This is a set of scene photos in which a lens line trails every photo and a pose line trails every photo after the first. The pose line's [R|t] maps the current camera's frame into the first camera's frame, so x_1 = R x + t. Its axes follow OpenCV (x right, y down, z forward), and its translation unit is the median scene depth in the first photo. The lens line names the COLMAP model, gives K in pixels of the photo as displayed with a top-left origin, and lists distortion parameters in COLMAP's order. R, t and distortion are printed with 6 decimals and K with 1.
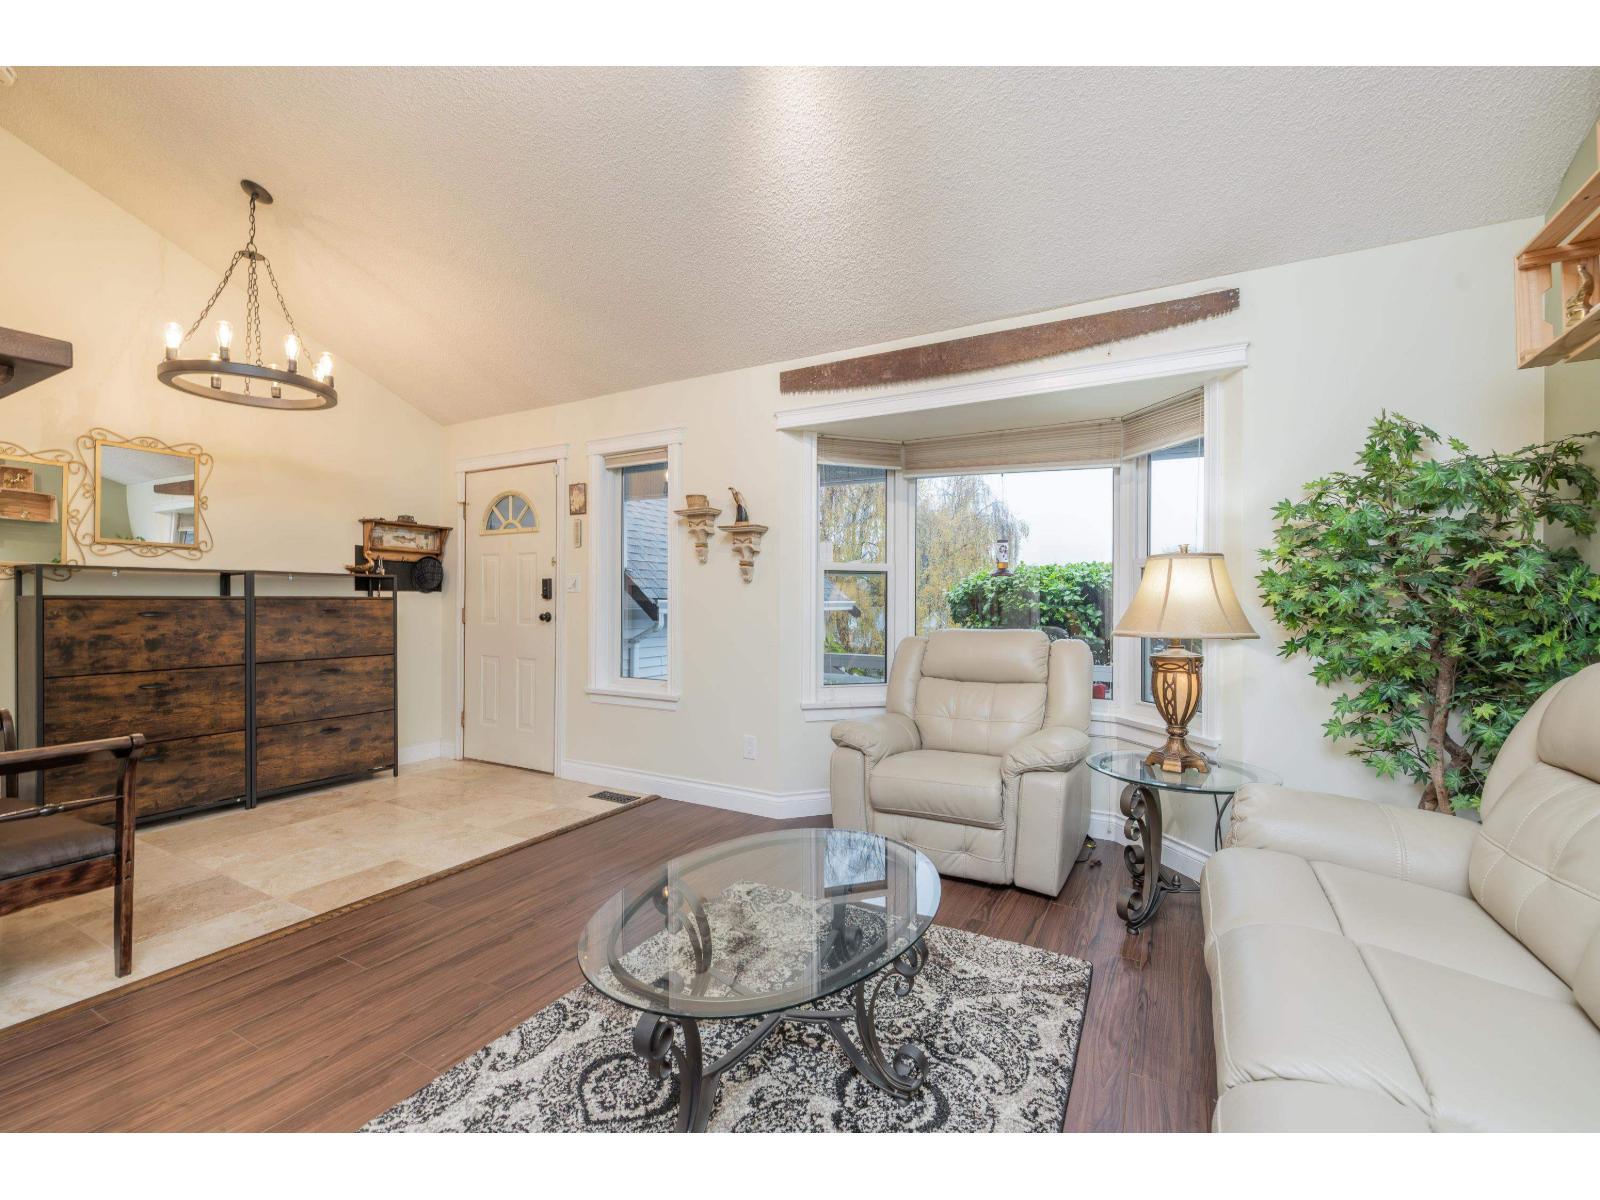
lens RADIAL K [[683.9, 0, 800.0], [0, 683.9, 600.0], [0, 0, 1]] dist [-0.001284, -0.000044]
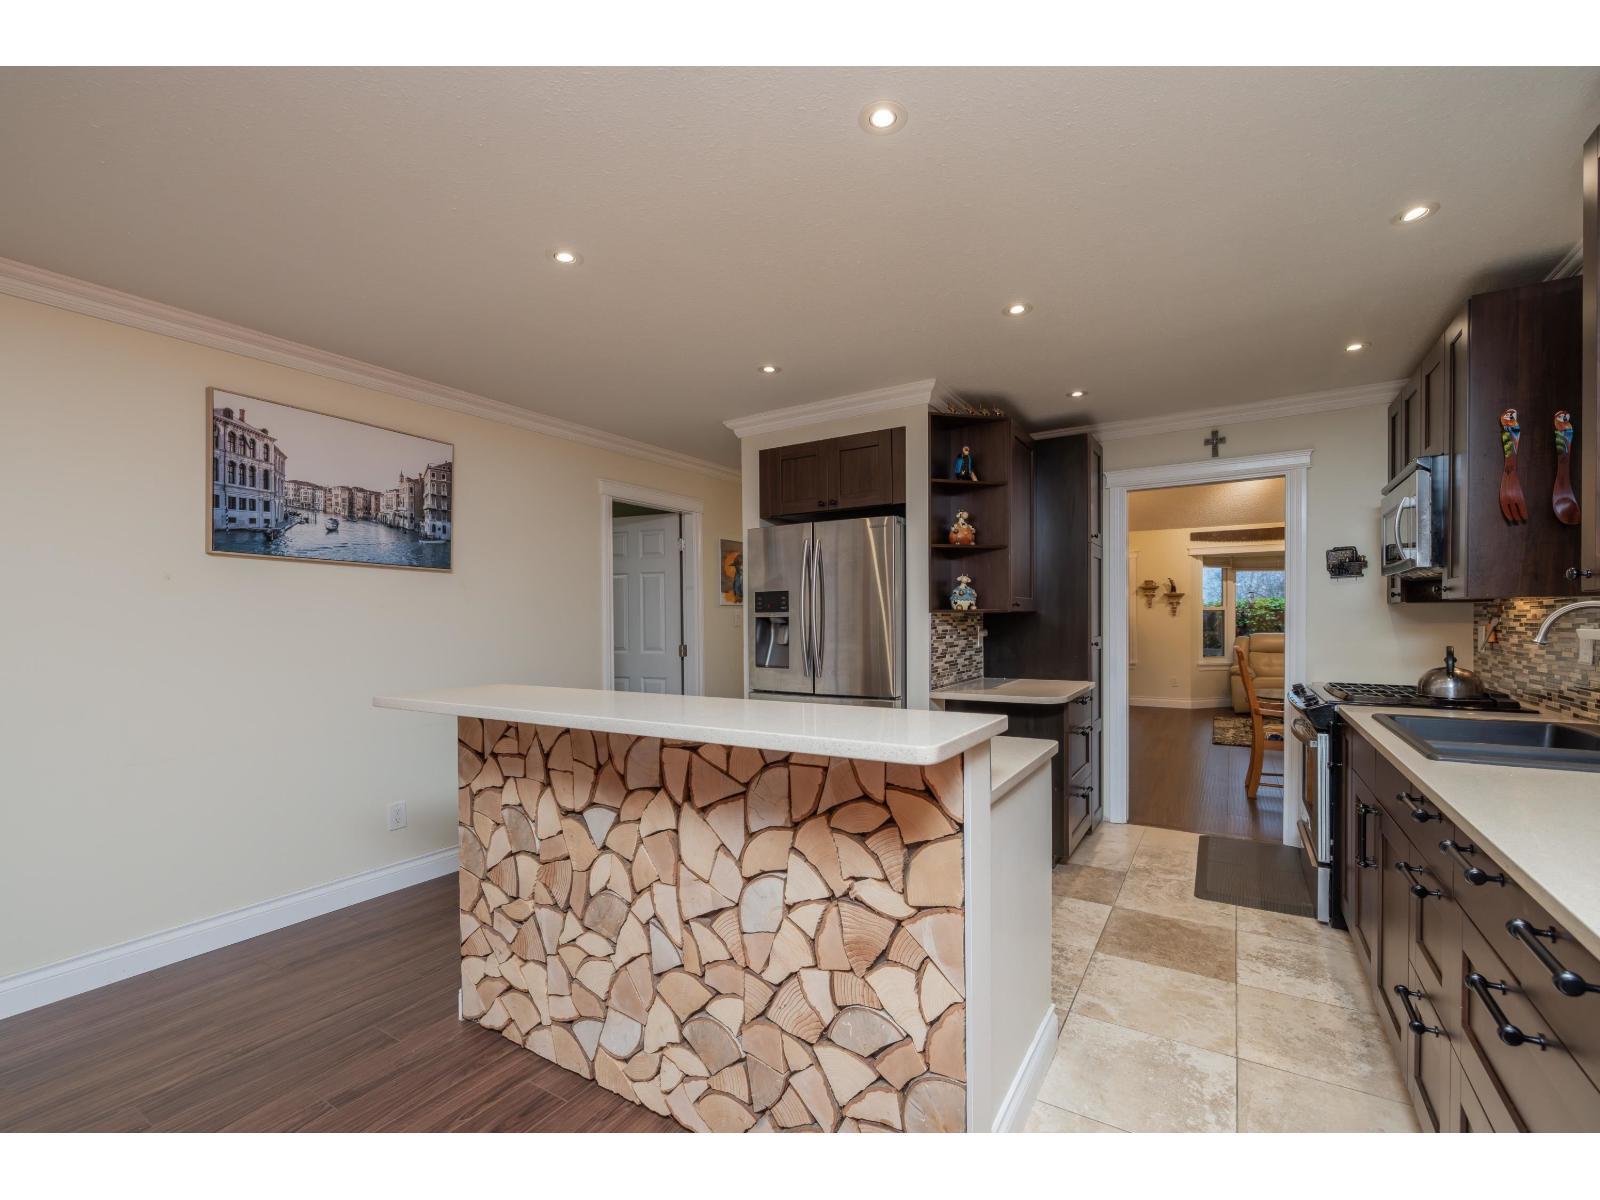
lens RADIAL K [[683.0, 0, 831.1], [0, 683.0, 632.3], [0, 0, 1]] dist [0.000424, 0.000238]
pose [[0.999614, -0.012437, -0.024839, -1.313140], [0.013098, 0.999560, 0.026615, -0.052125], [0.024497, -0.026930, 0.999337, -1.569924]]
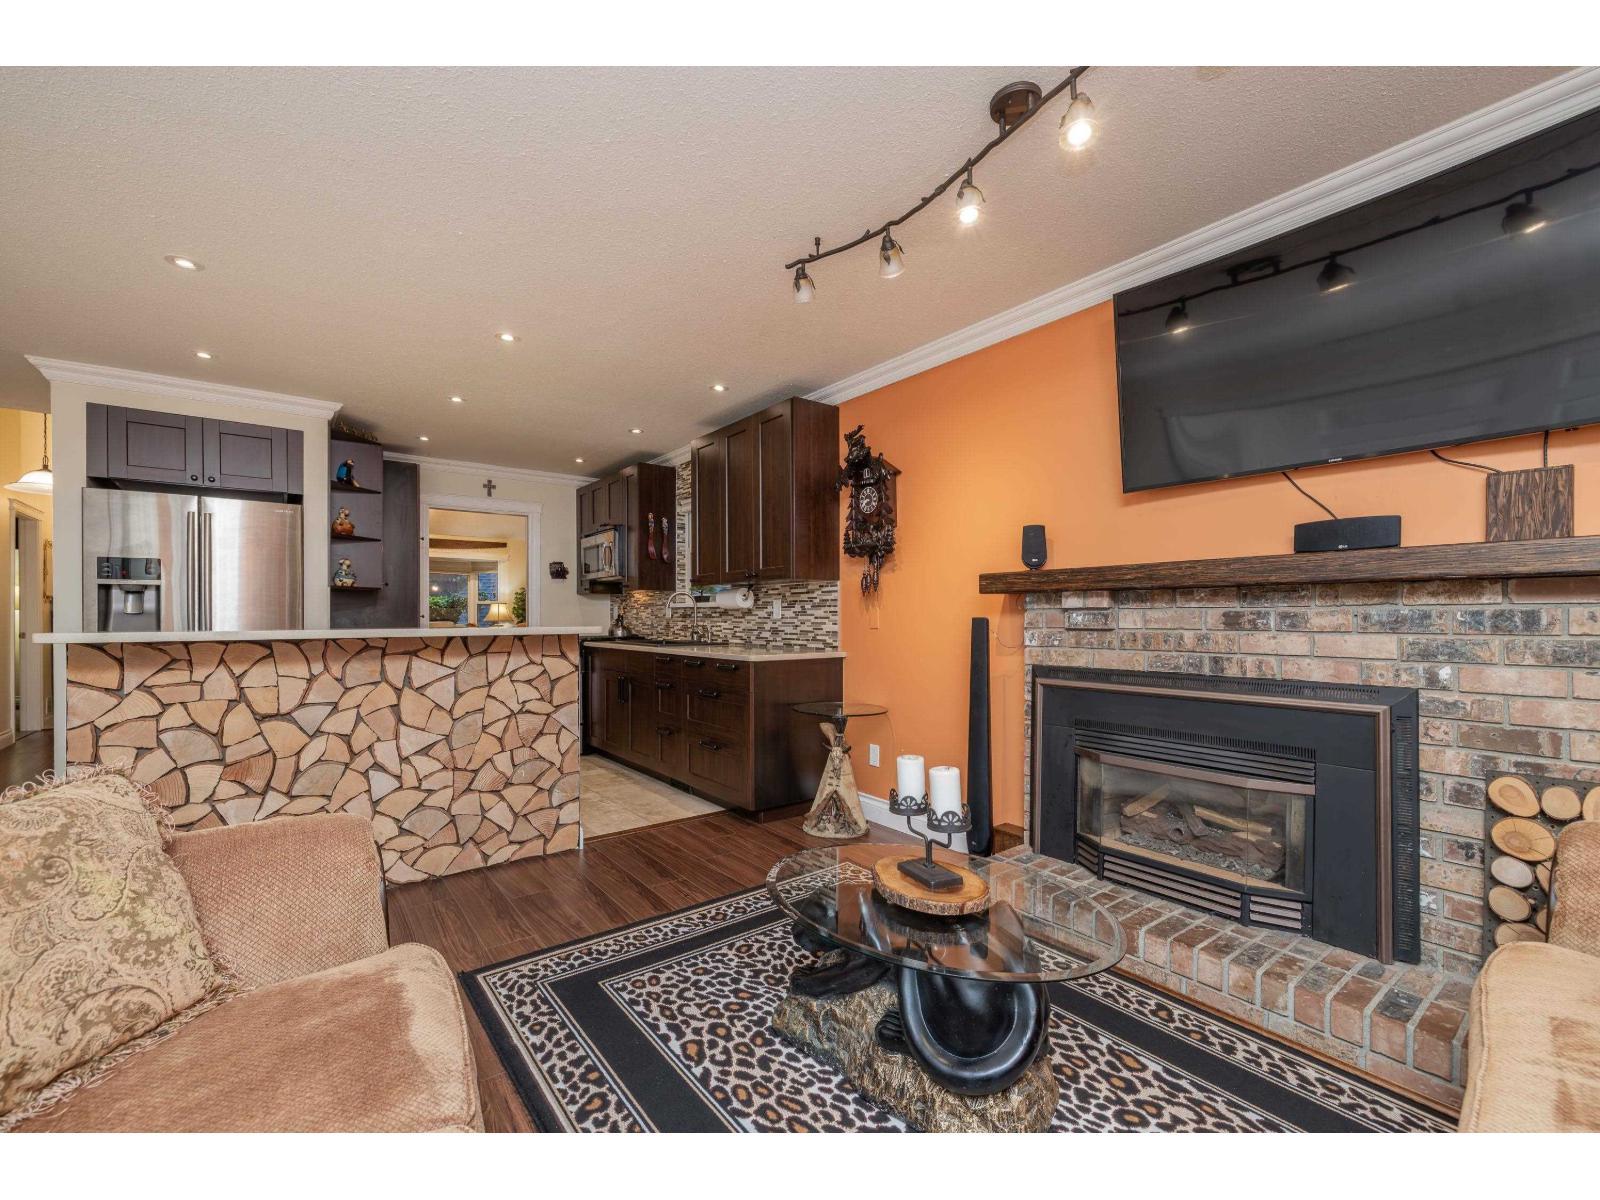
lens RADIAL K [[682.3, 0, 800.5], [0, 682.3, 617.6], [0, 0, 1]] dist [0.001059, 0.000117]
pose [[0.397603, -0.004967, 0.917544, -1.952995], [-0.003472, 0.999970, 0.006917, -0.010984], [-0.917551, -0.005936, 0.397574, -1.829748]]
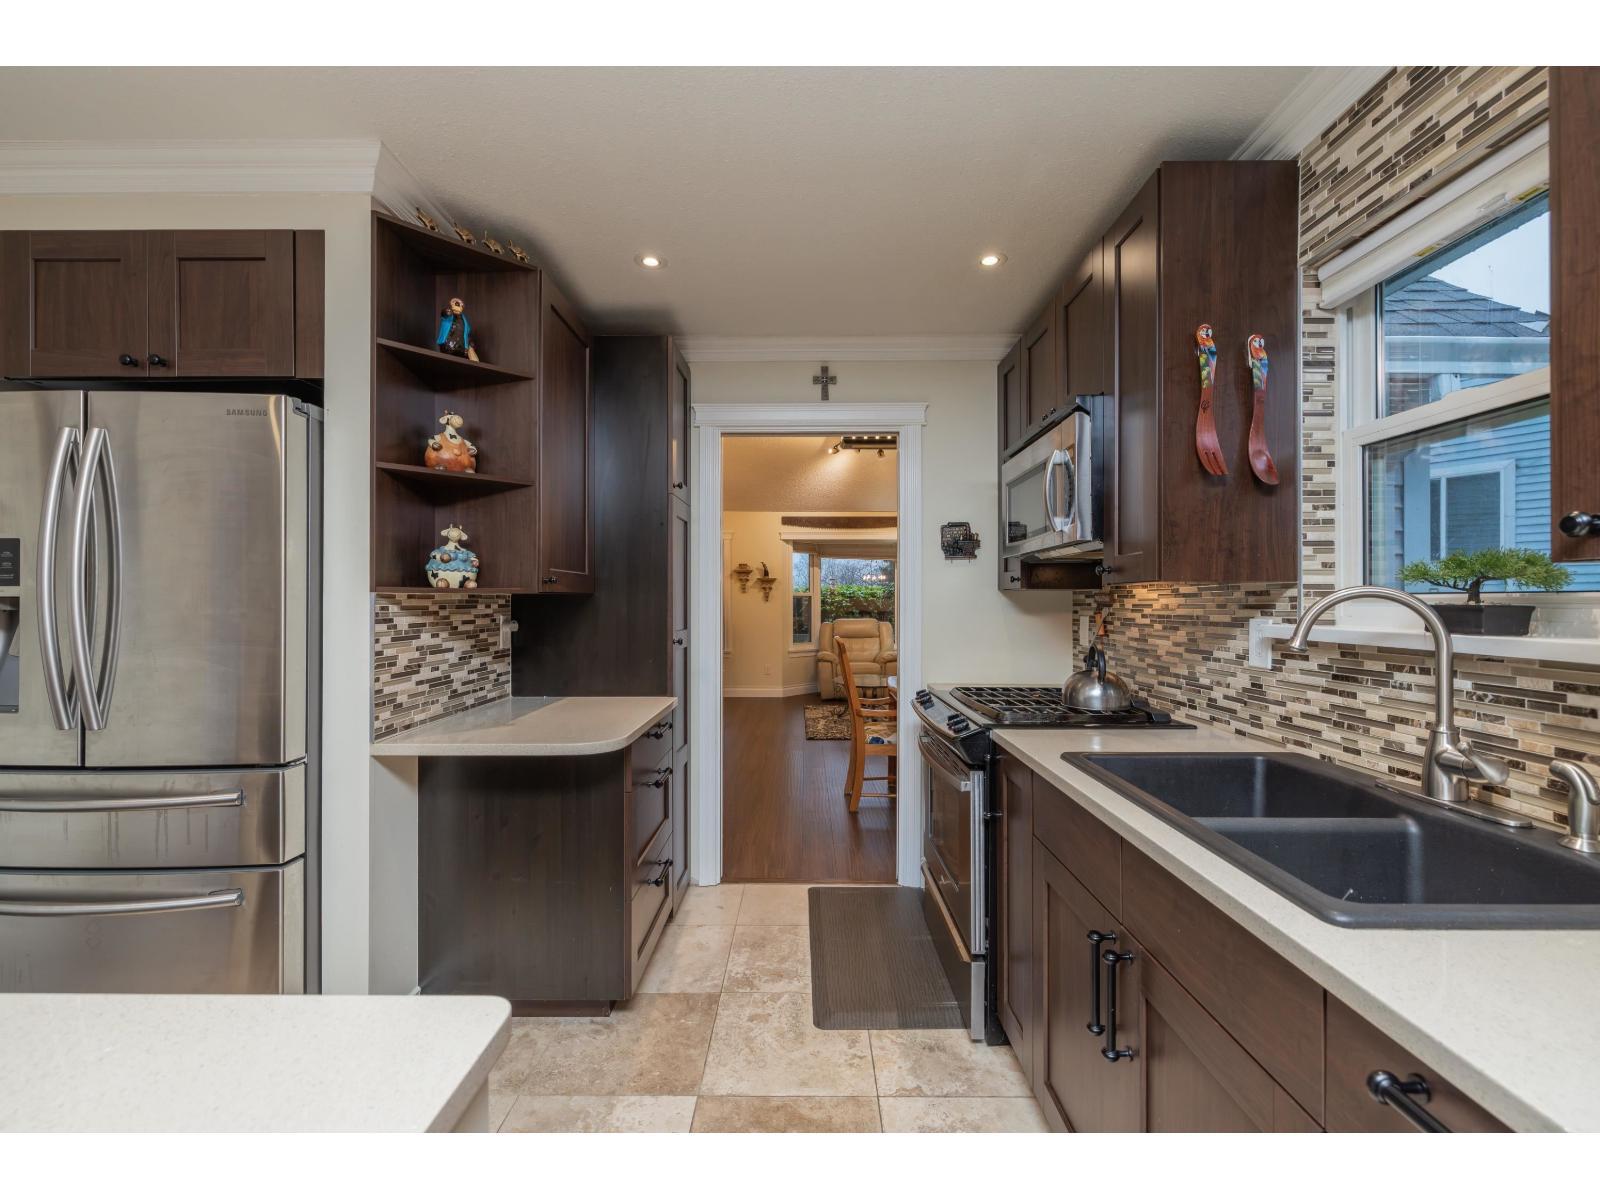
lens RADIAL K [[683.9, 0, 800.0], [0, 683.9, 600.0], [0, 0, 1]] dist [-0.001284, -0.000044]
pose [[0.878723, -0.002728, 0.477325, -1.164508], [-0.000390, 0.999979, 0.006433, -0.049818], [-0.477332, -0.005839, 0.878703, -1.205571]]
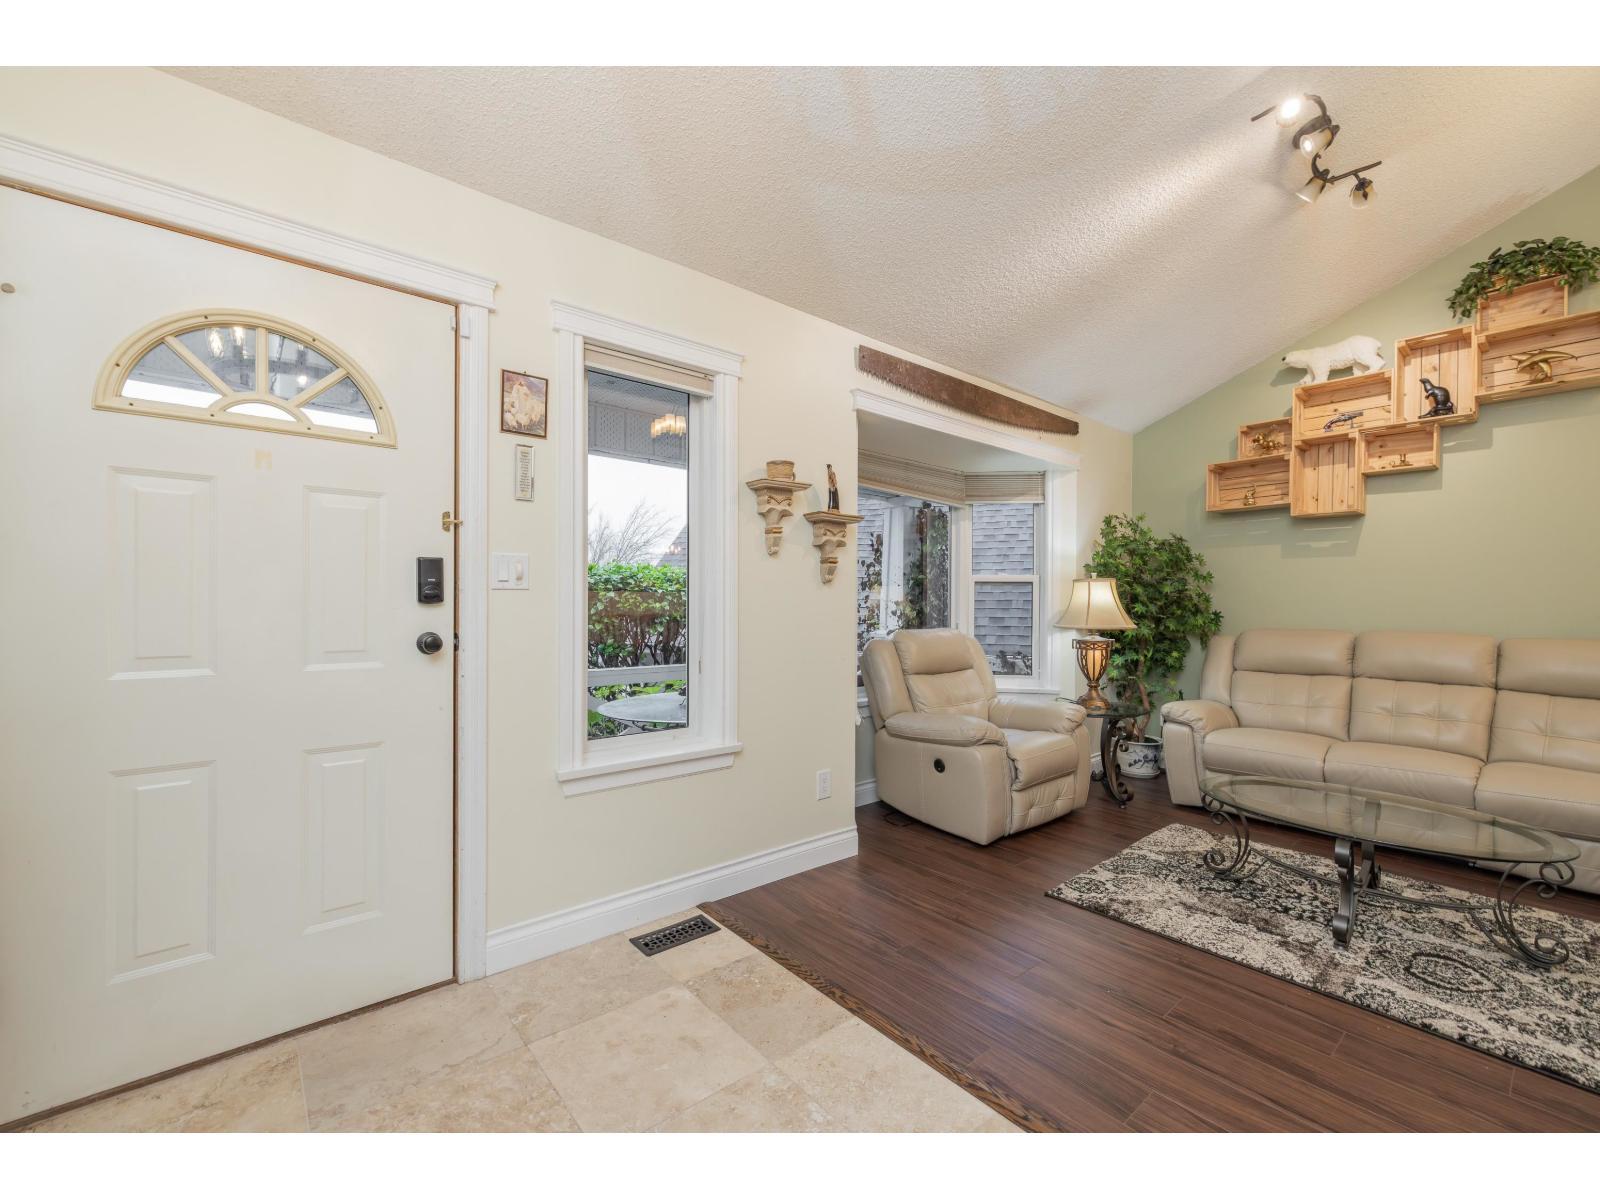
lens RADIAL K [[669.3, 0, 800.6], [0, 669.3, 605.9], [0, 0, 1]] dist [-0.000140, 0.000032]
pose [[0.358487, -0.009119, 0.933490, -0.873131], [-0.011062, 0.999841, 0.014015, -0.011081], [-0.933469, -0.015350, 0.358329, 0.775125]]
